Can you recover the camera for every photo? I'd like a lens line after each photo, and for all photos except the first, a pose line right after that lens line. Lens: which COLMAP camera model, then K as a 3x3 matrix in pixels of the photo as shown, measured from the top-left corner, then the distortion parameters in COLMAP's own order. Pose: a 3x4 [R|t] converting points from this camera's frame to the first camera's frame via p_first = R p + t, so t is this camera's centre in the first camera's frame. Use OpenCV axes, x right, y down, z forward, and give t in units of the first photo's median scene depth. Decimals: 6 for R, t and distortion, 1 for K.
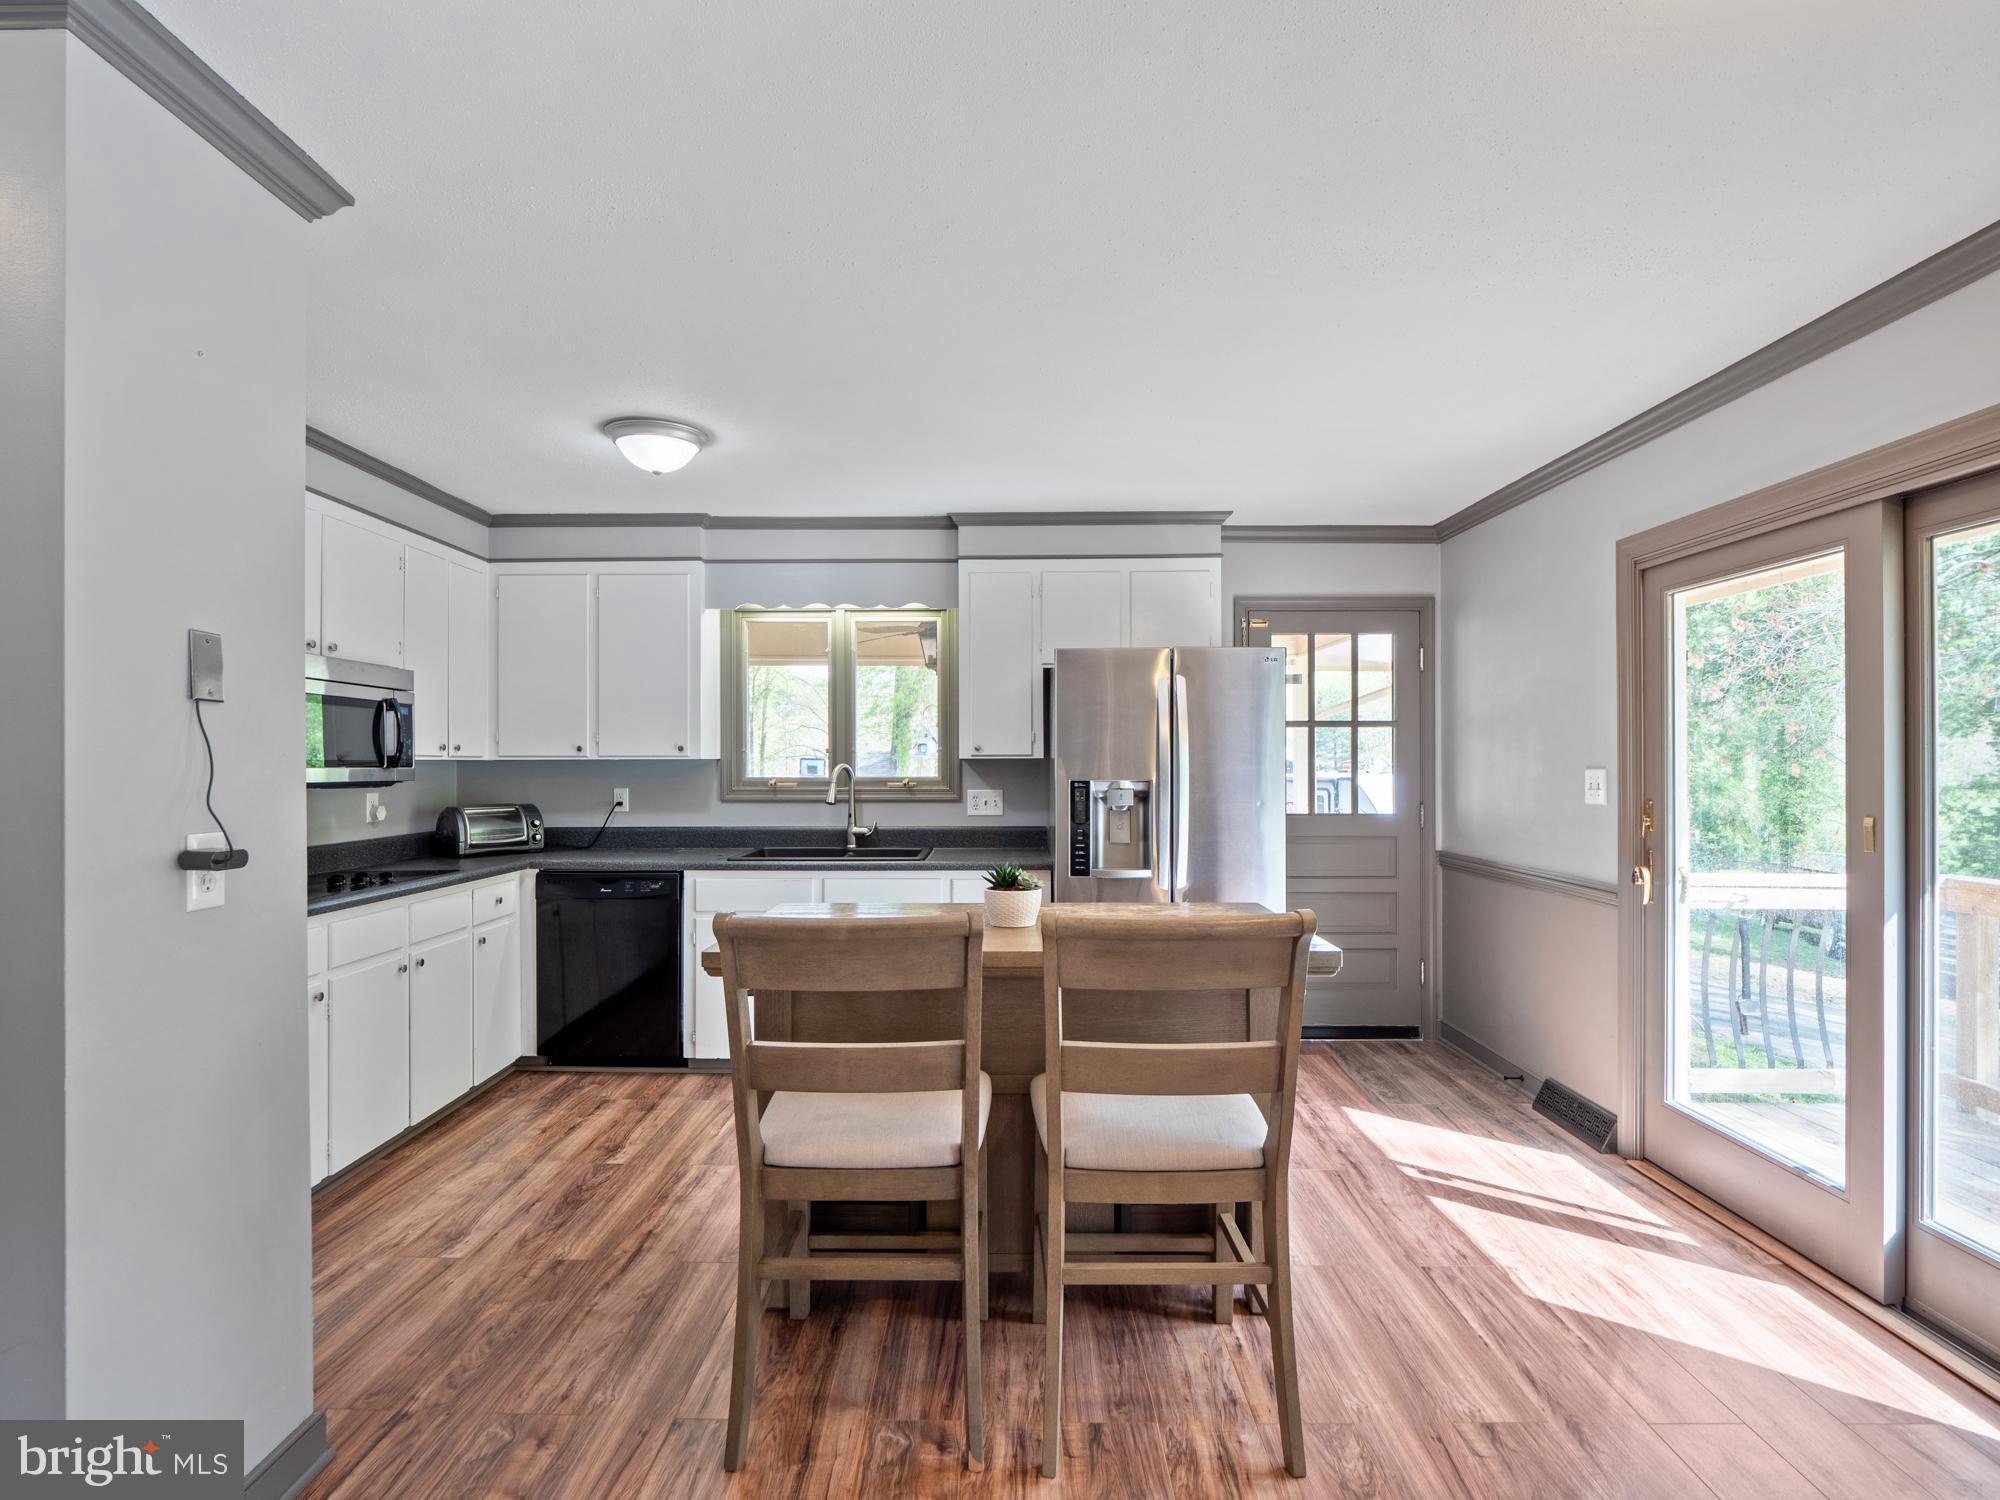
lens RADIAL K [[1021.0, 0, 987.4], [0, 1021.0, 745.2], [0, 0, 1]] dist [-0.003878, -0.002368]
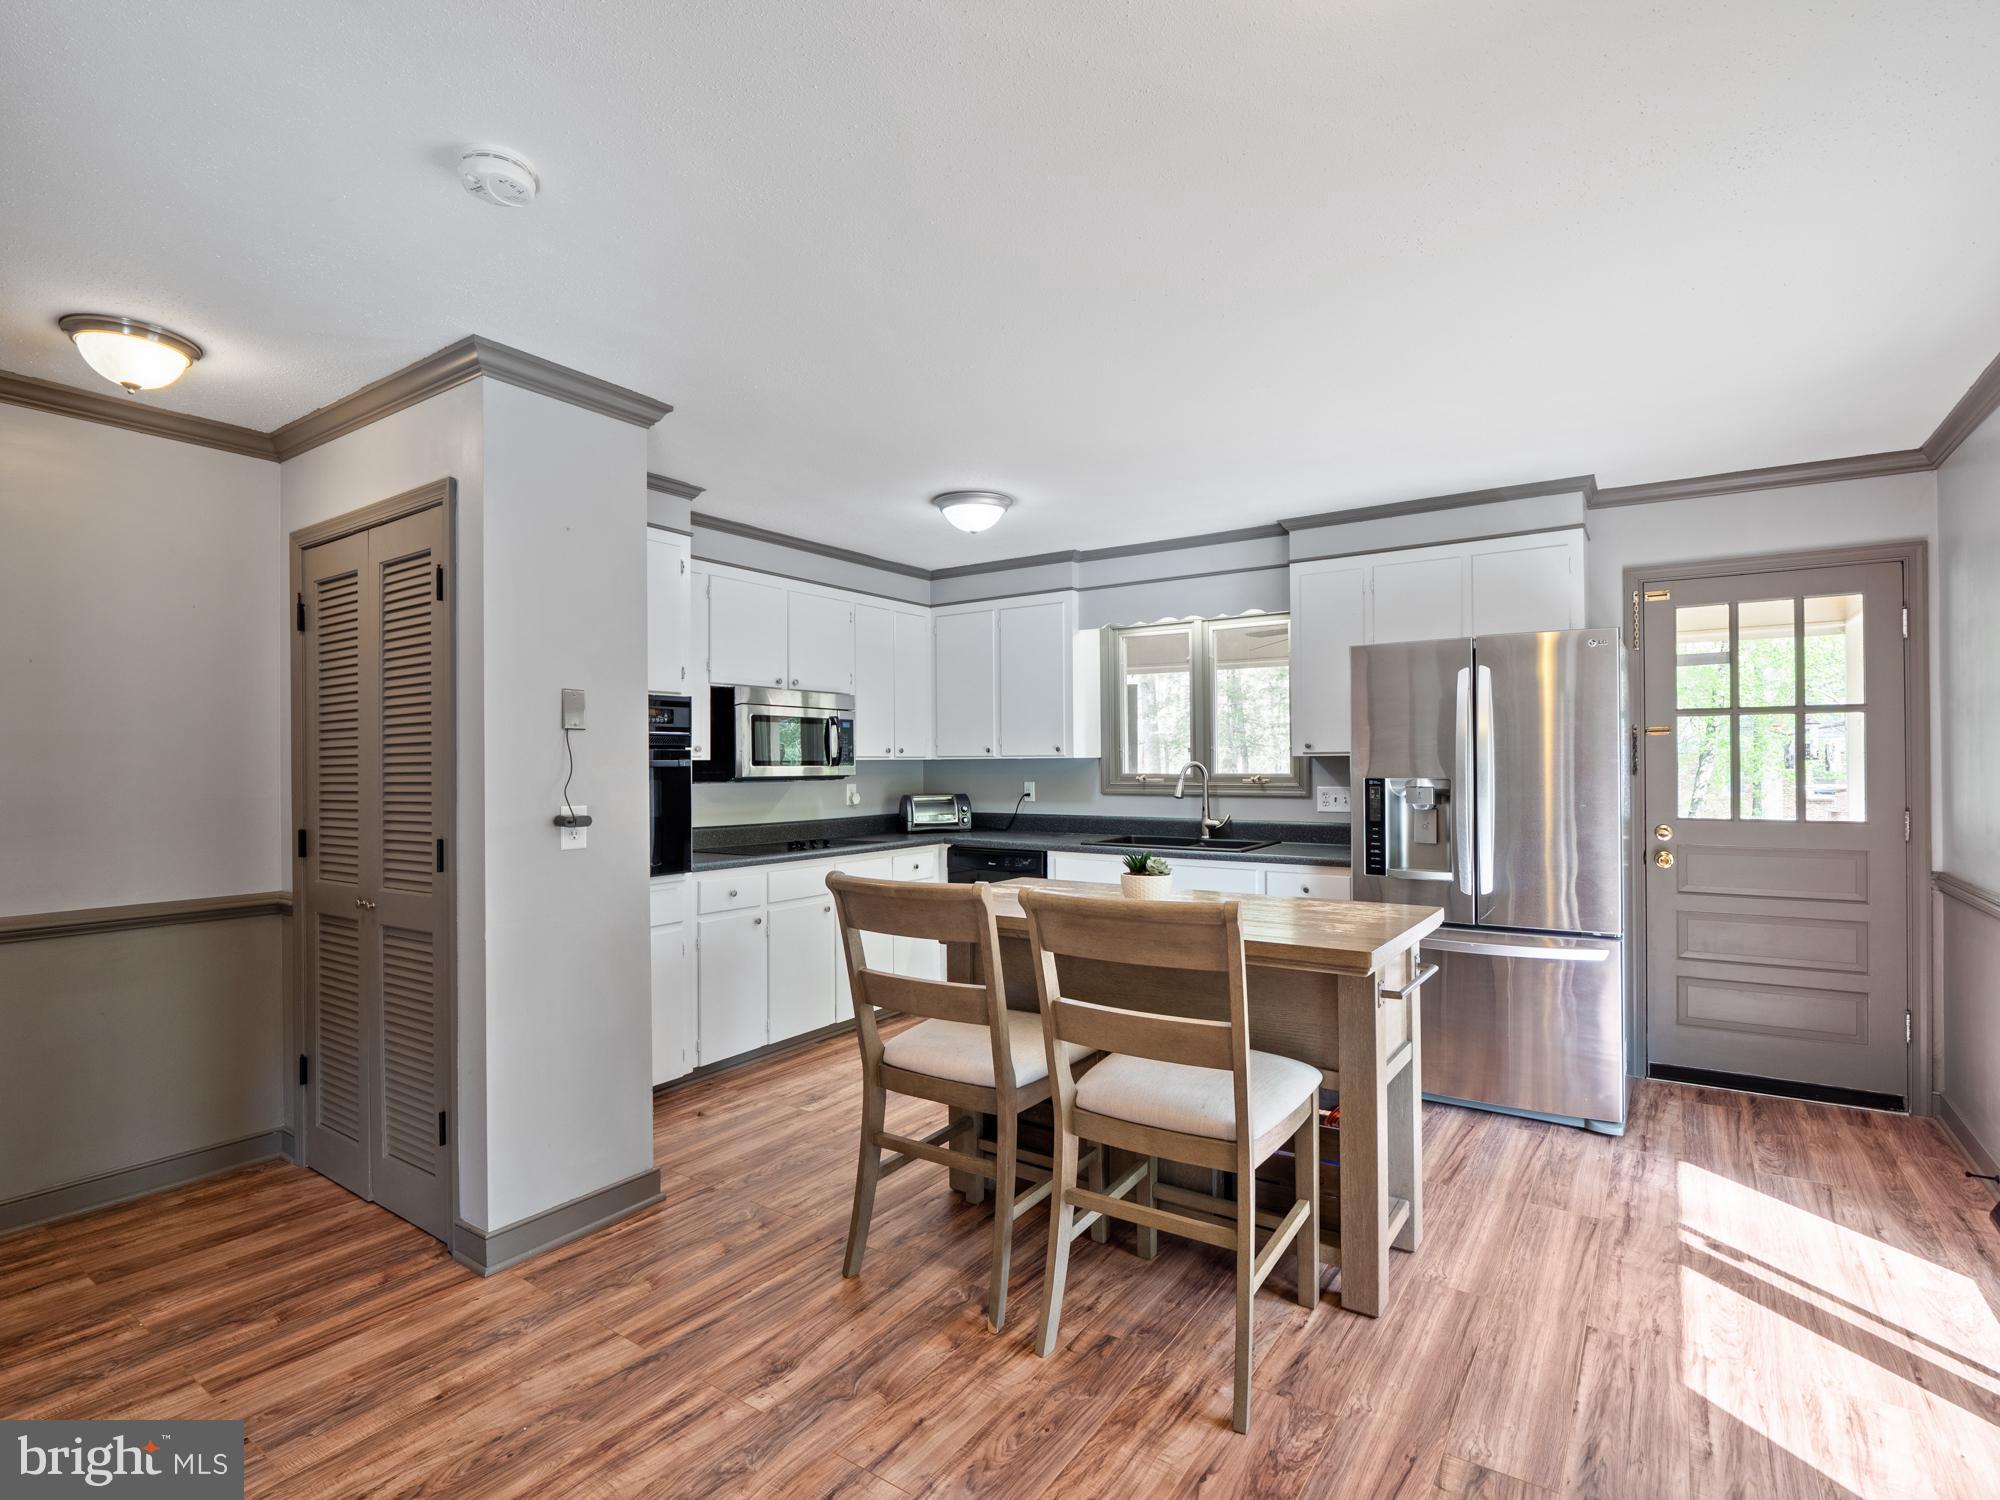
lens RADIAL K [[982.1, 0, 995.0], [0, 982.1, 743.7], [0, 0, 1]] dist [0.000323, -0.011429]
pose [[0.832145, -0.013774, -0.554387, 0.282120], [0.015158, 0.999883, -0.002091, -0.001933], [0.554351, -0.006663, 0.832256, 0.003630]]
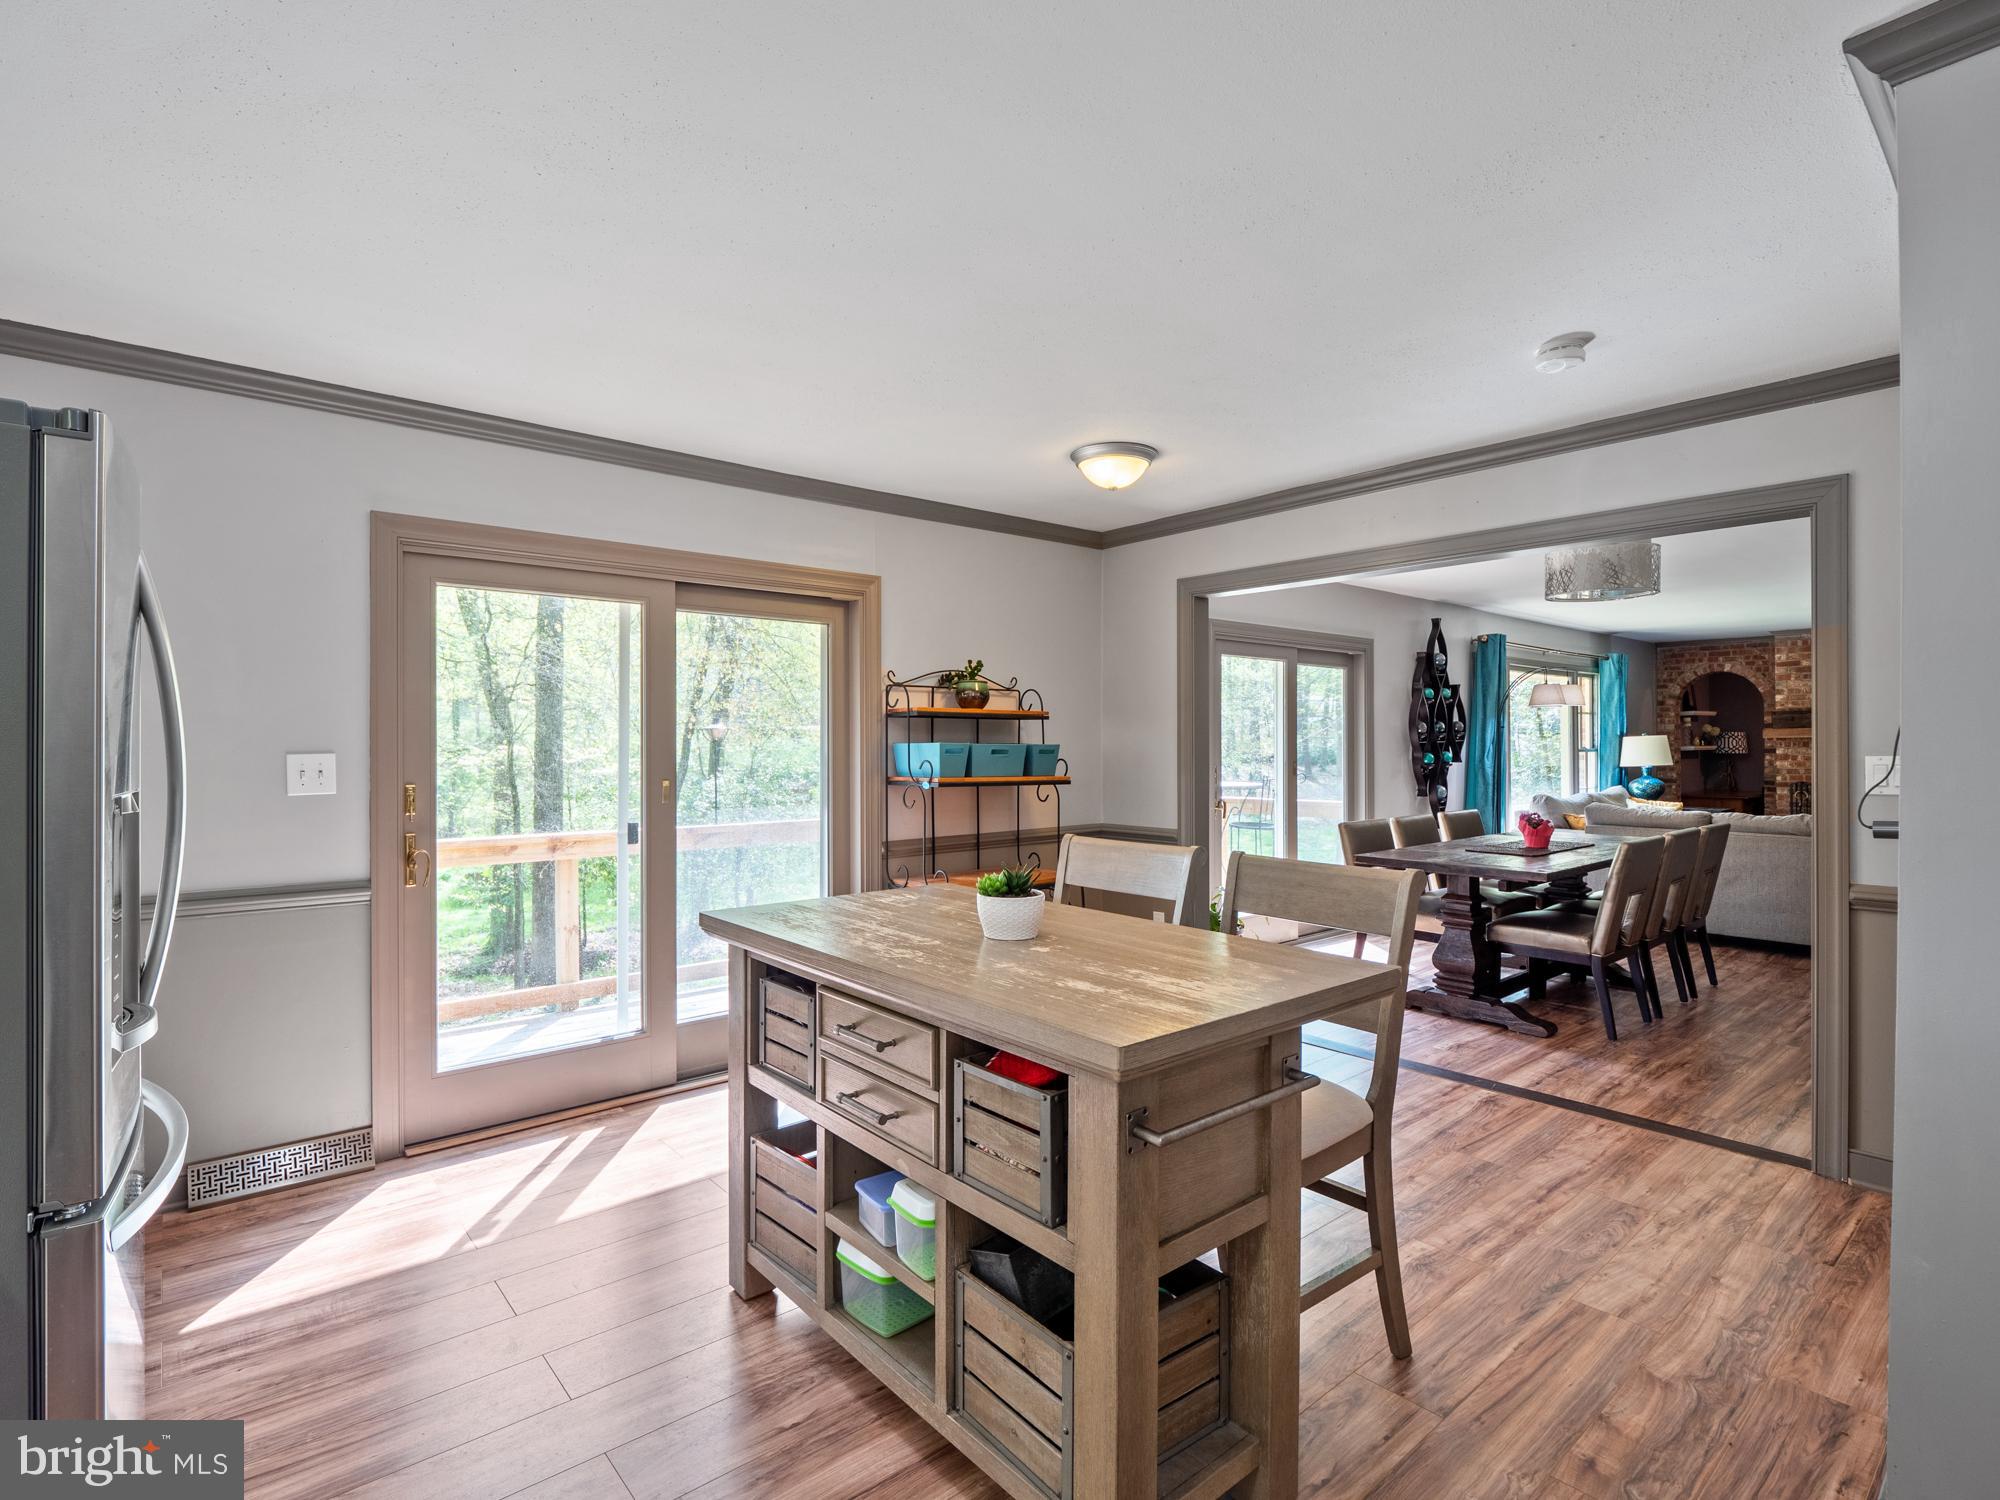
lens RADIAL K [[982.1, 0, 995.0], [0, 982.1, 743.7], [0, 0, 1]] dist [0.000323, -0.011429]
pose [[-0.658669, 0.003433, 0.752425, -0.333414], [-0.009671, 0.999868, -0.013028, 0.016155], [-0.752370, -0.015858, -0.658550, 0.891090]]
